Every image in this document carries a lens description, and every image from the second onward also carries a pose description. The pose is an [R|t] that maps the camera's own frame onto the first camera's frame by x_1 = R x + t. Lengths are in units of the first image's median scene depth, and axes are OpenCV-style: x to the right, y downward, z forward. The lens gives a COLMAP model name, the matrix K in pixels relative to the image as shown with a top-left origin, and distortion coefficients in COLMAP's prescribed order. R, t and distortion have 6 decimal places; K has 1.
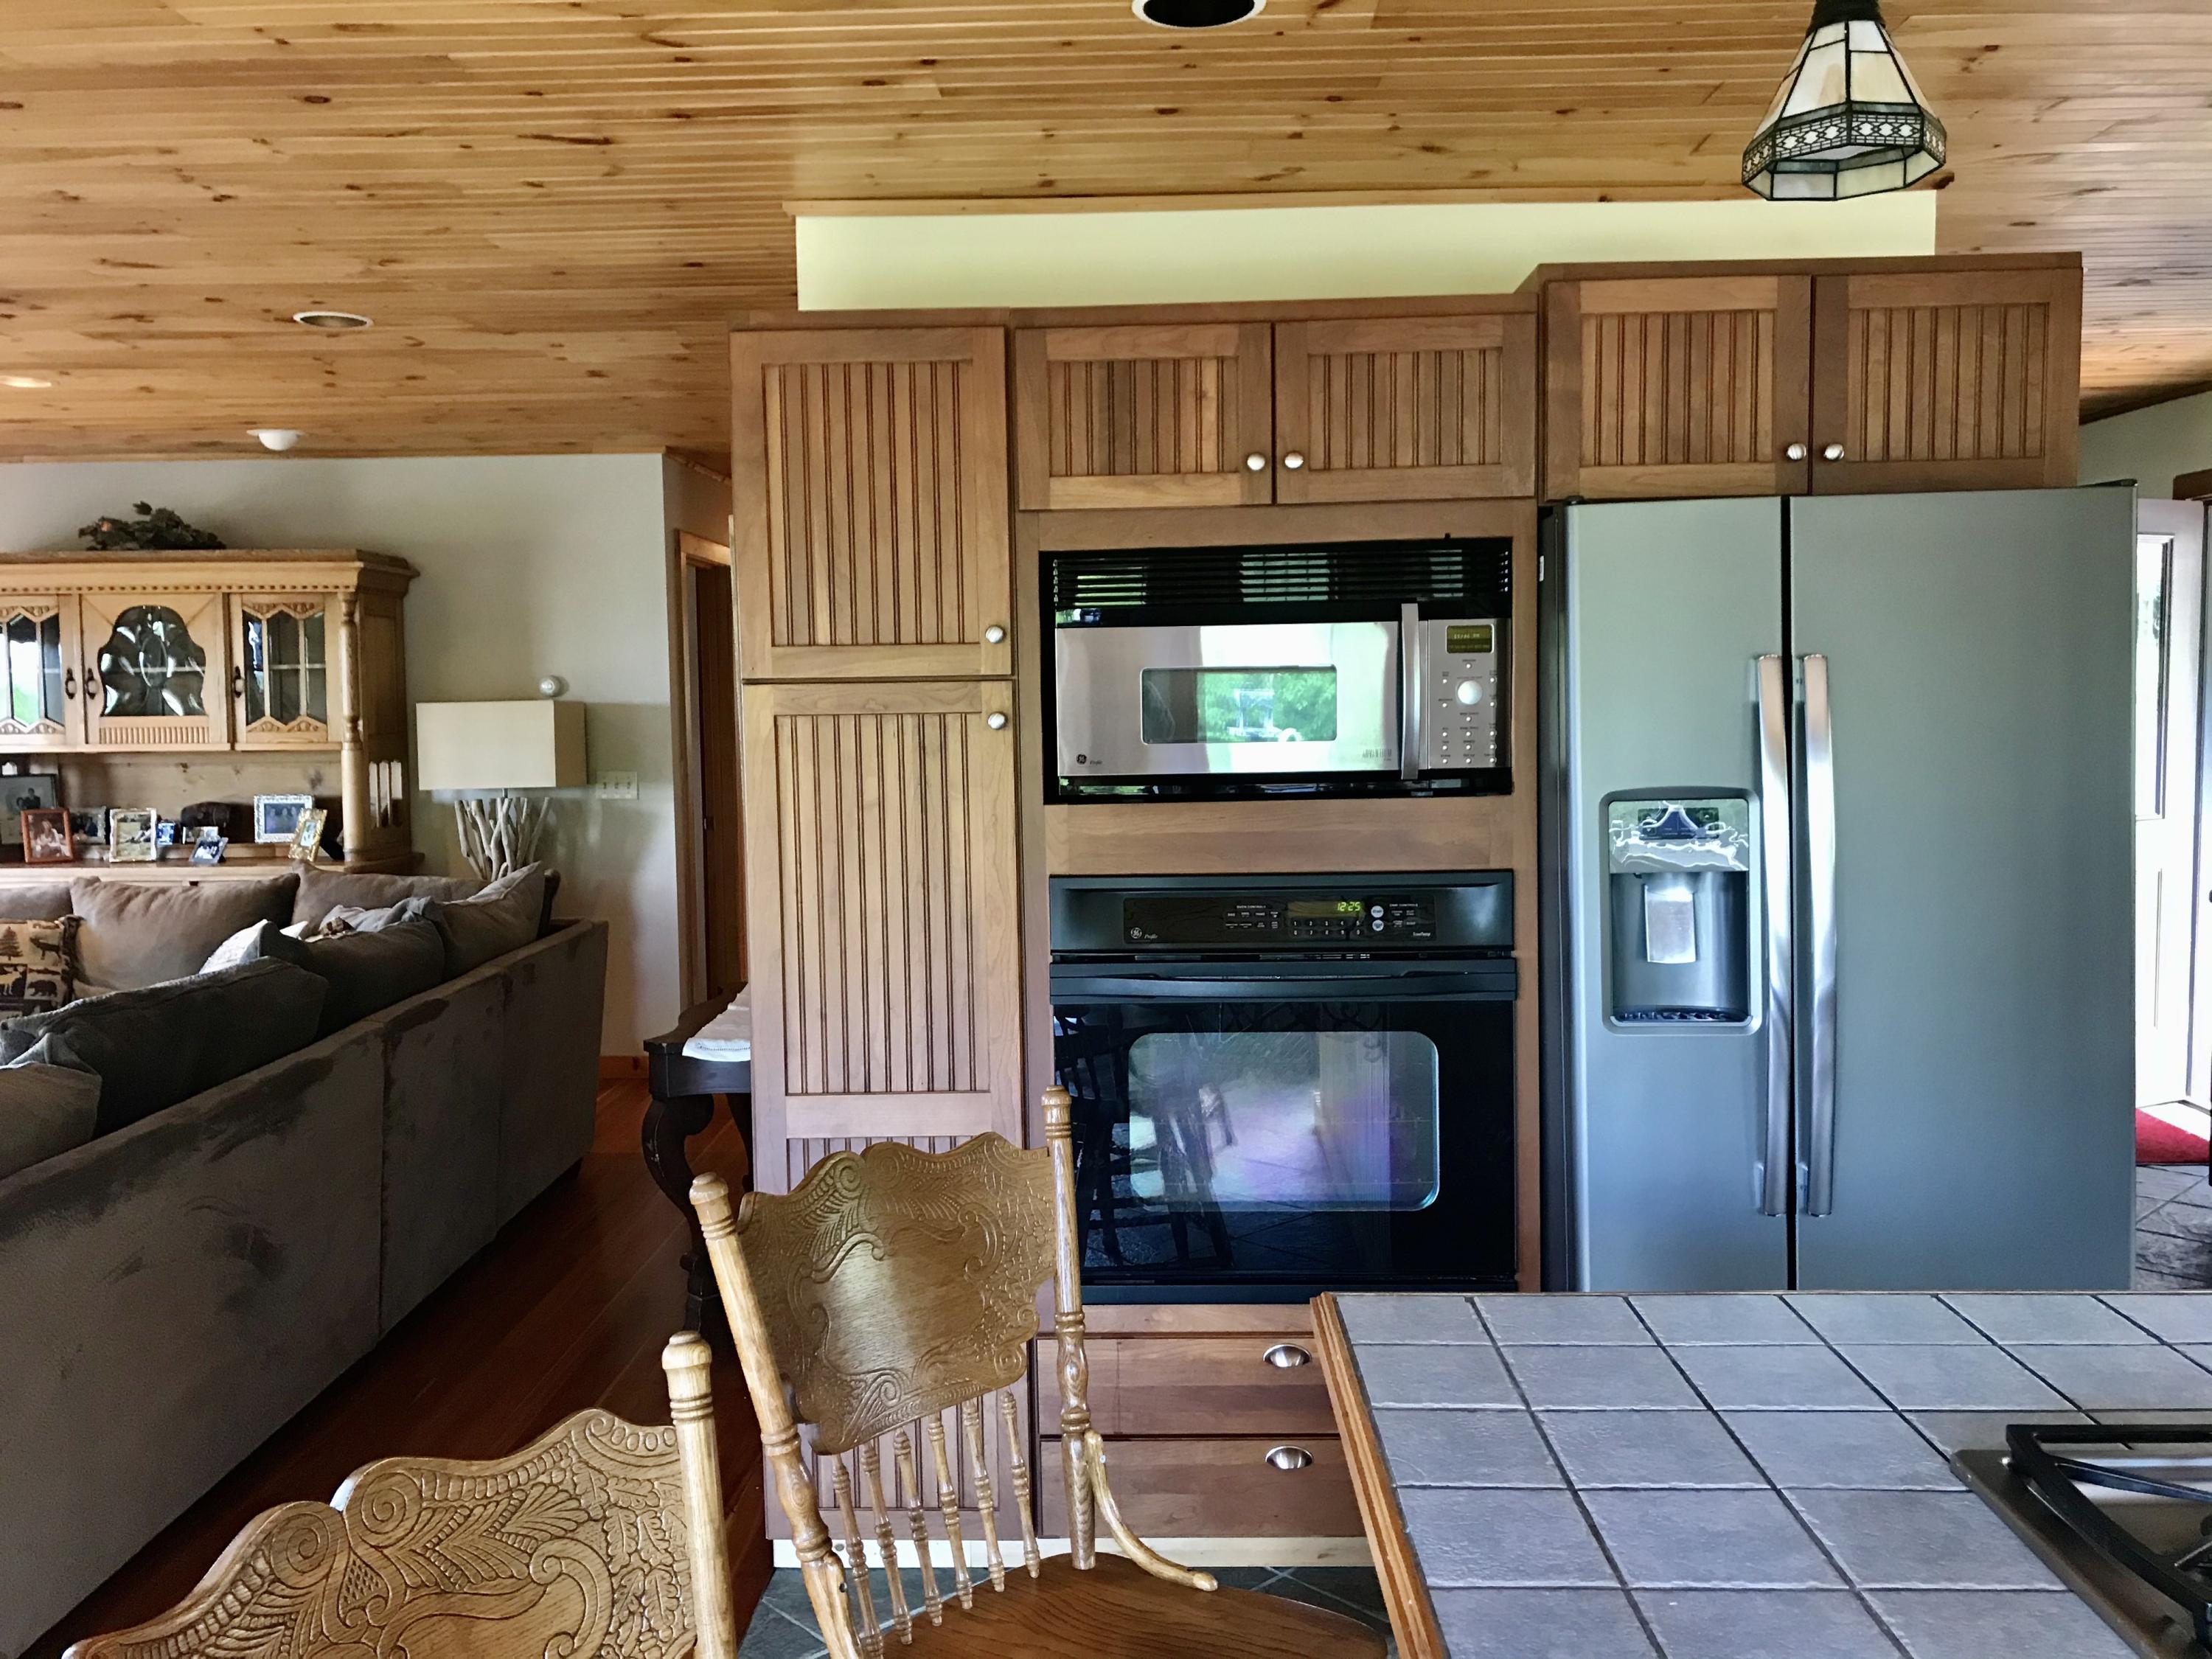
lens RADIAL K [[1815.4, 0, 1109.6], [0, 1815.4, 837.9], [0, 0, 1]] dist [0.051126, -0.003851]
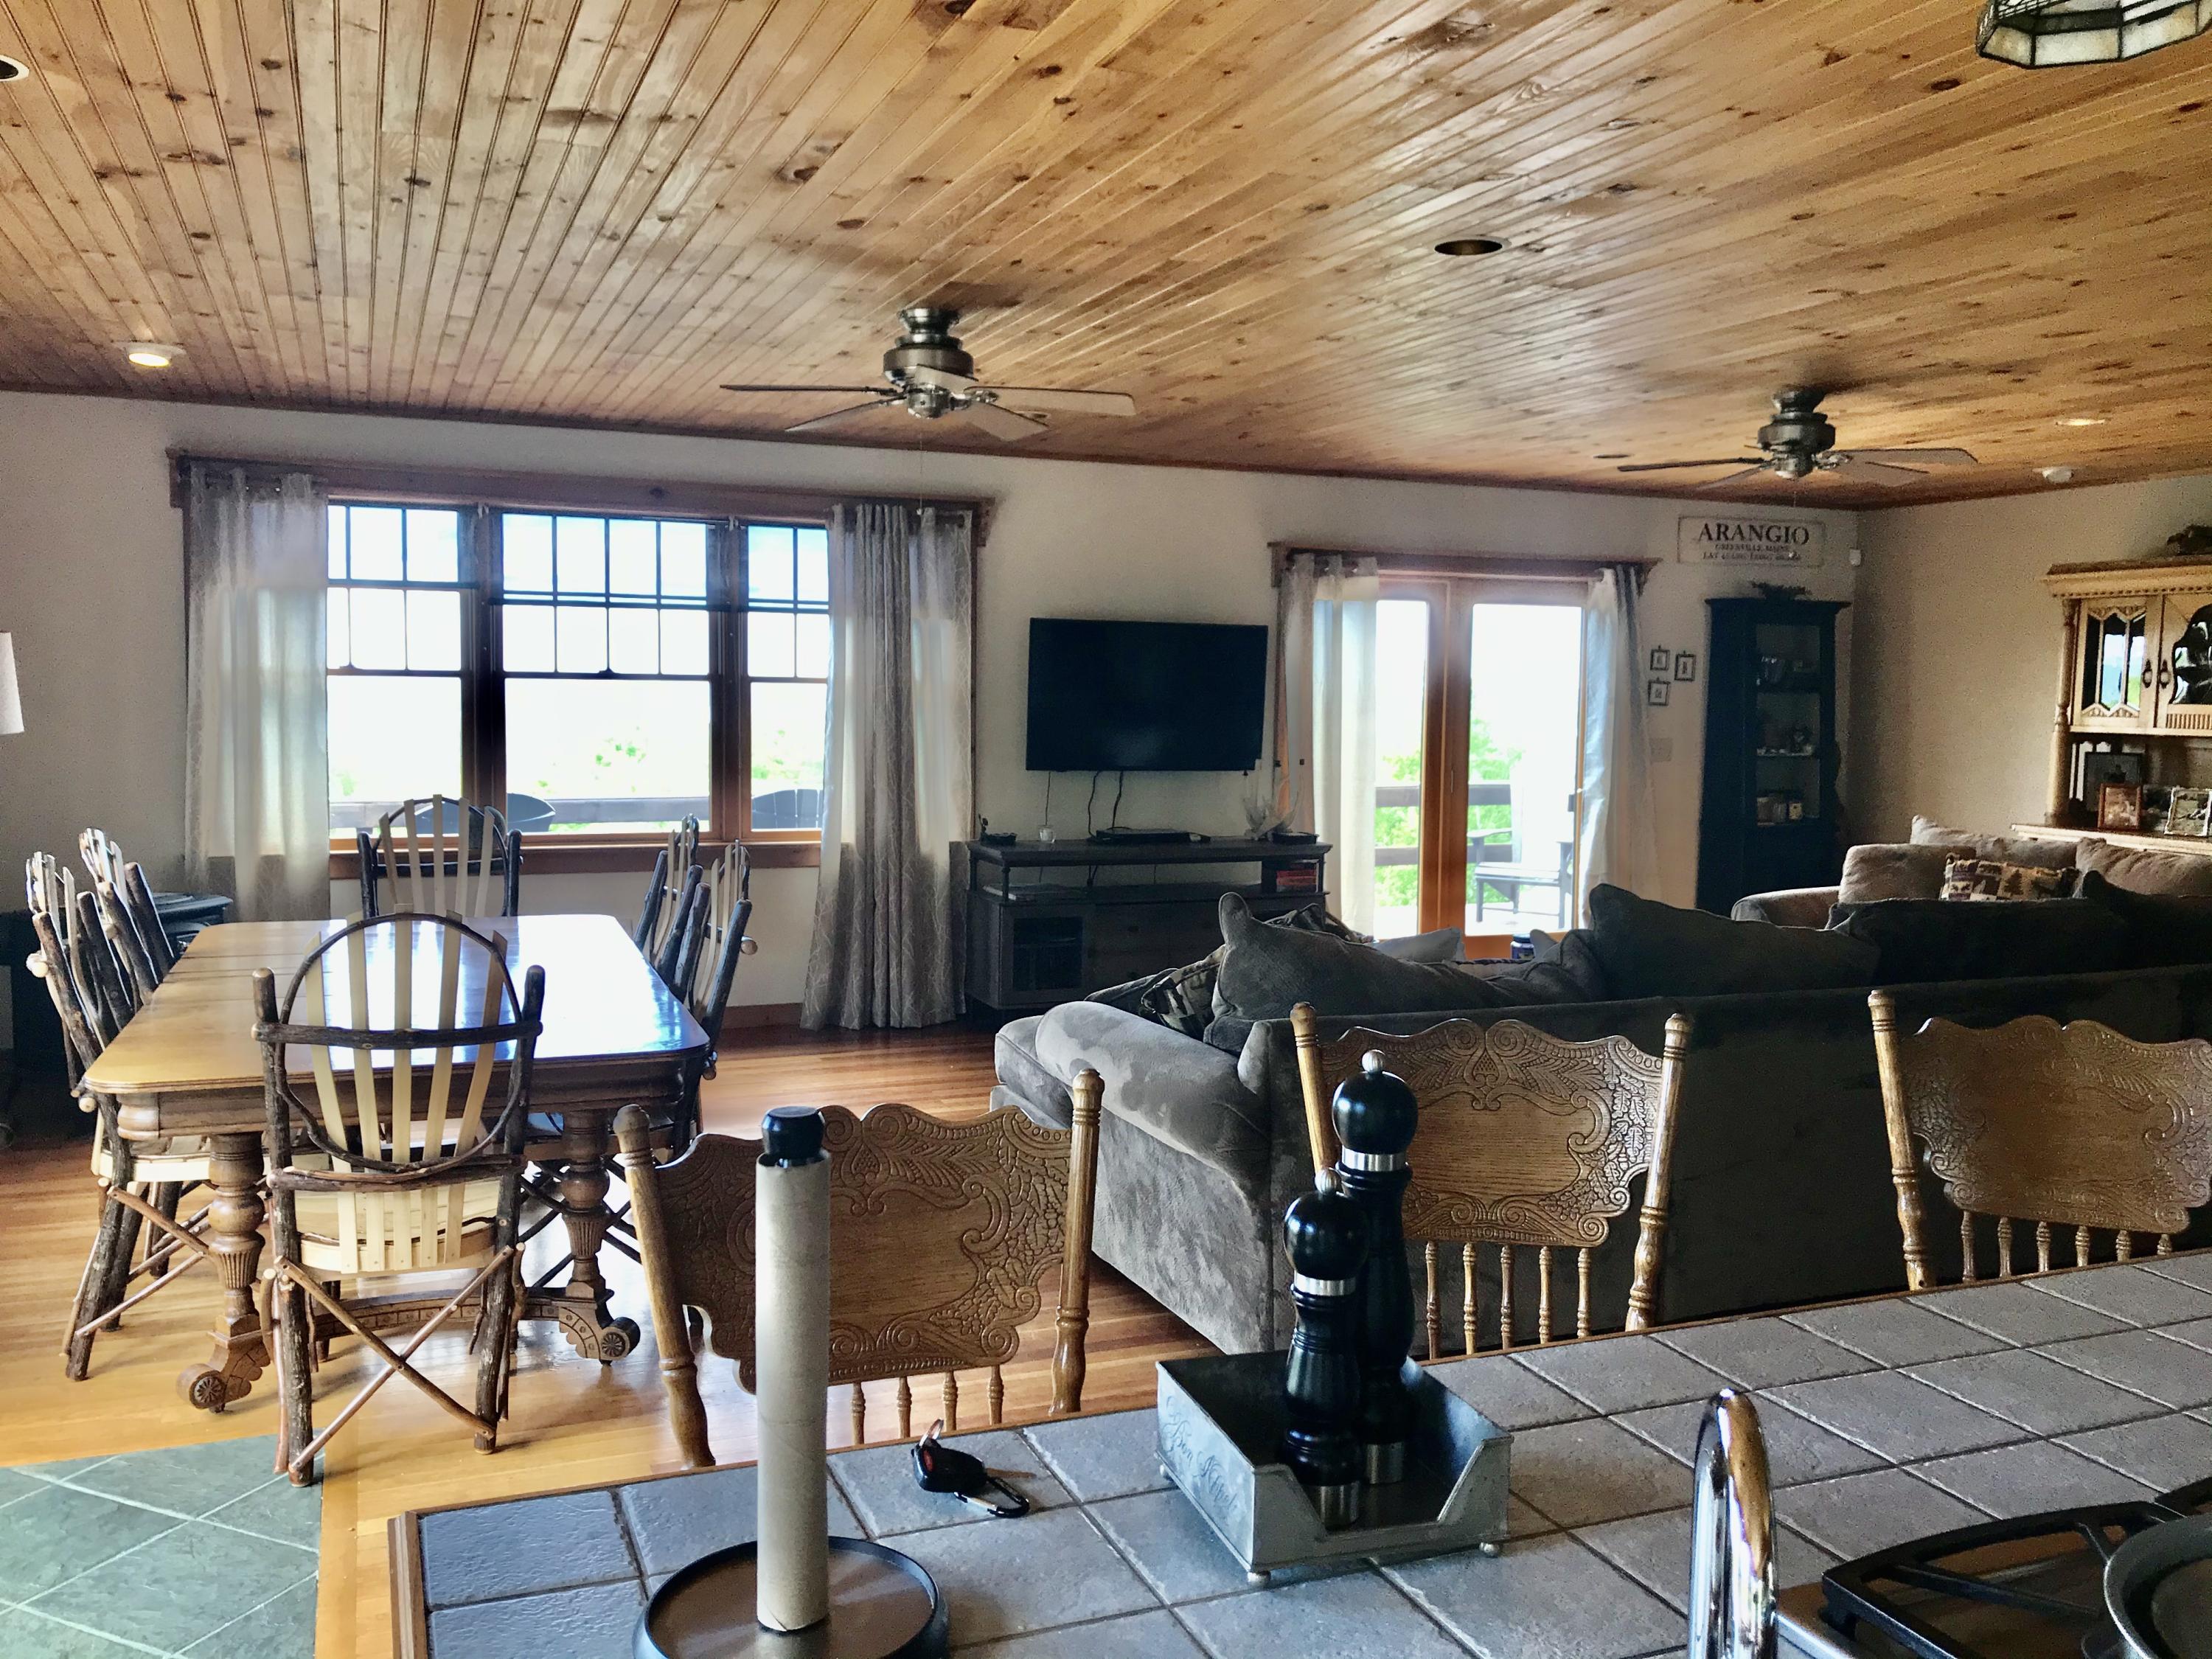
lens RADIAL K [[1815.4, 0, 1109.6], [0, 1815.4, 837.9], [0, 0, 1]] dist [0.051126, -0.003851]
pose [[0.415905, 0.100230, -0.903868, 0.205407], [-0.098594, 0.993019, 0.064749, 0.006183], [0.904048, 0.062186, 0.422883, -0.051684]]
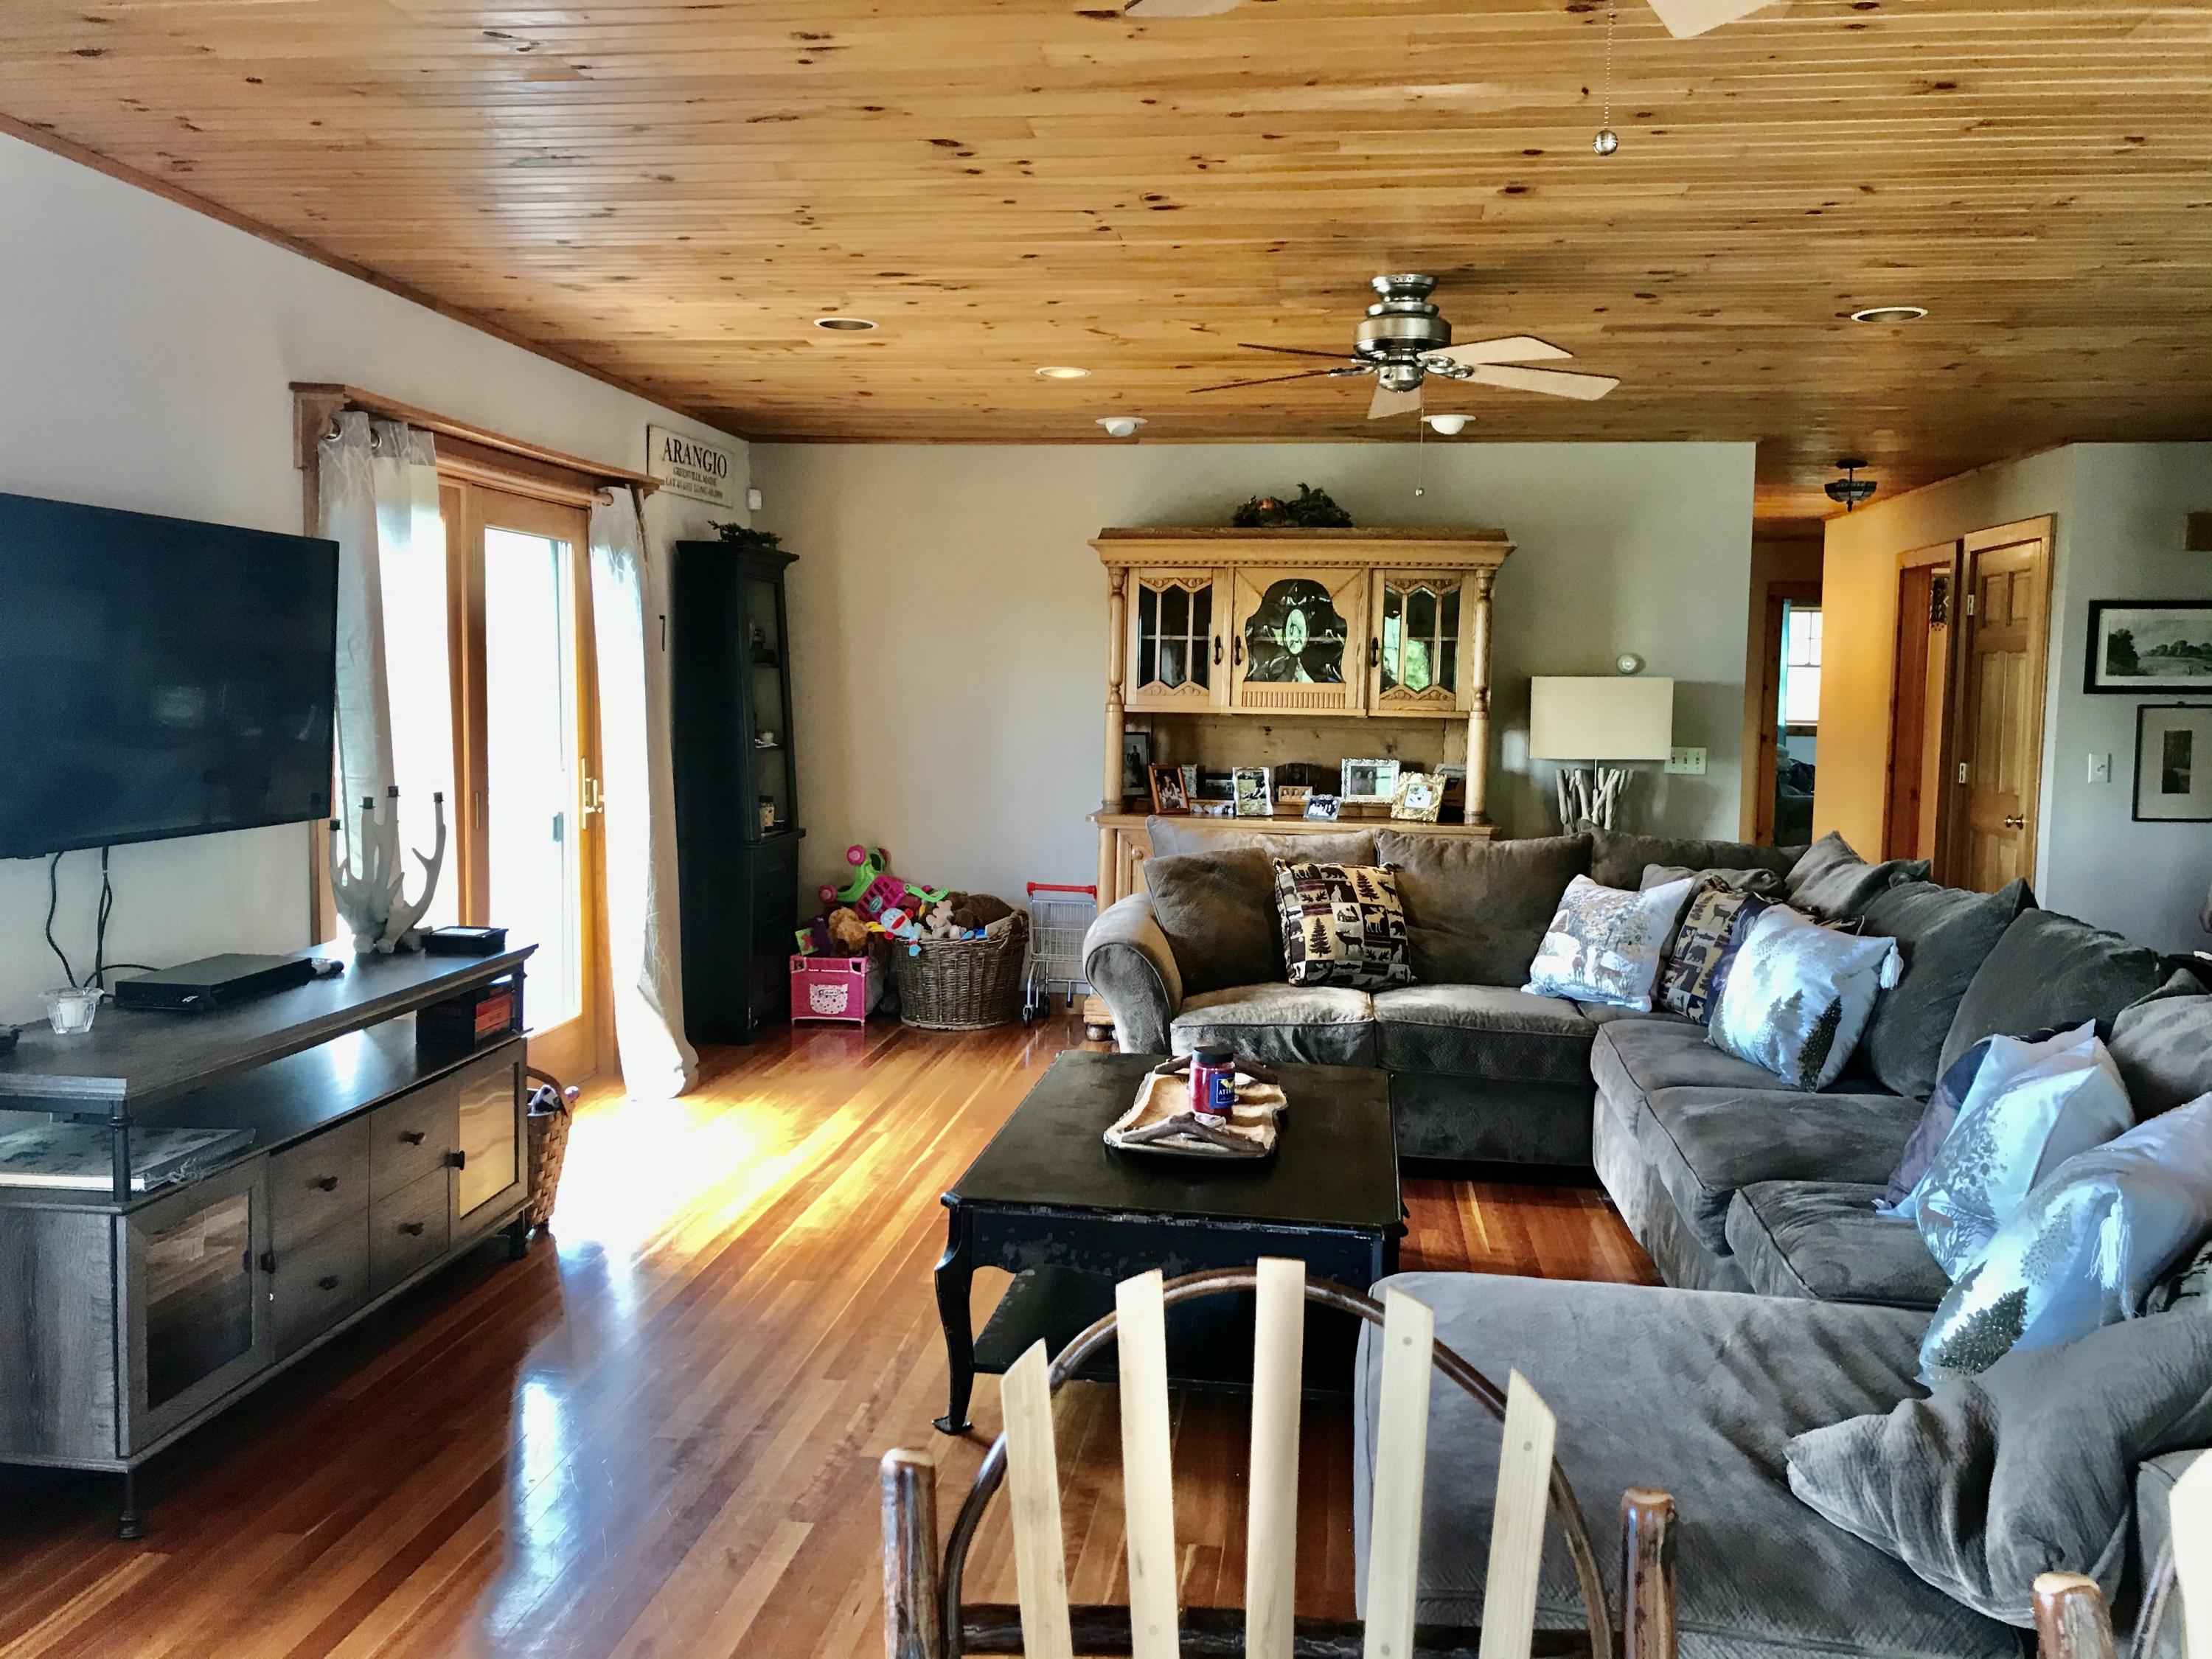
lens RADIAL K [[1815.4, 0, 1109.6], [0, 1815.4, 837.9], [0, 0, 1]] dist [0.051126, -0.003851]
pose [[0.996360, 0.038121, -0.076245, -0.542522], [-0.037691, 0.999264, 0.007072, 0.021705], [0.076458, -0.004172, 0.997064, -0.070350]]
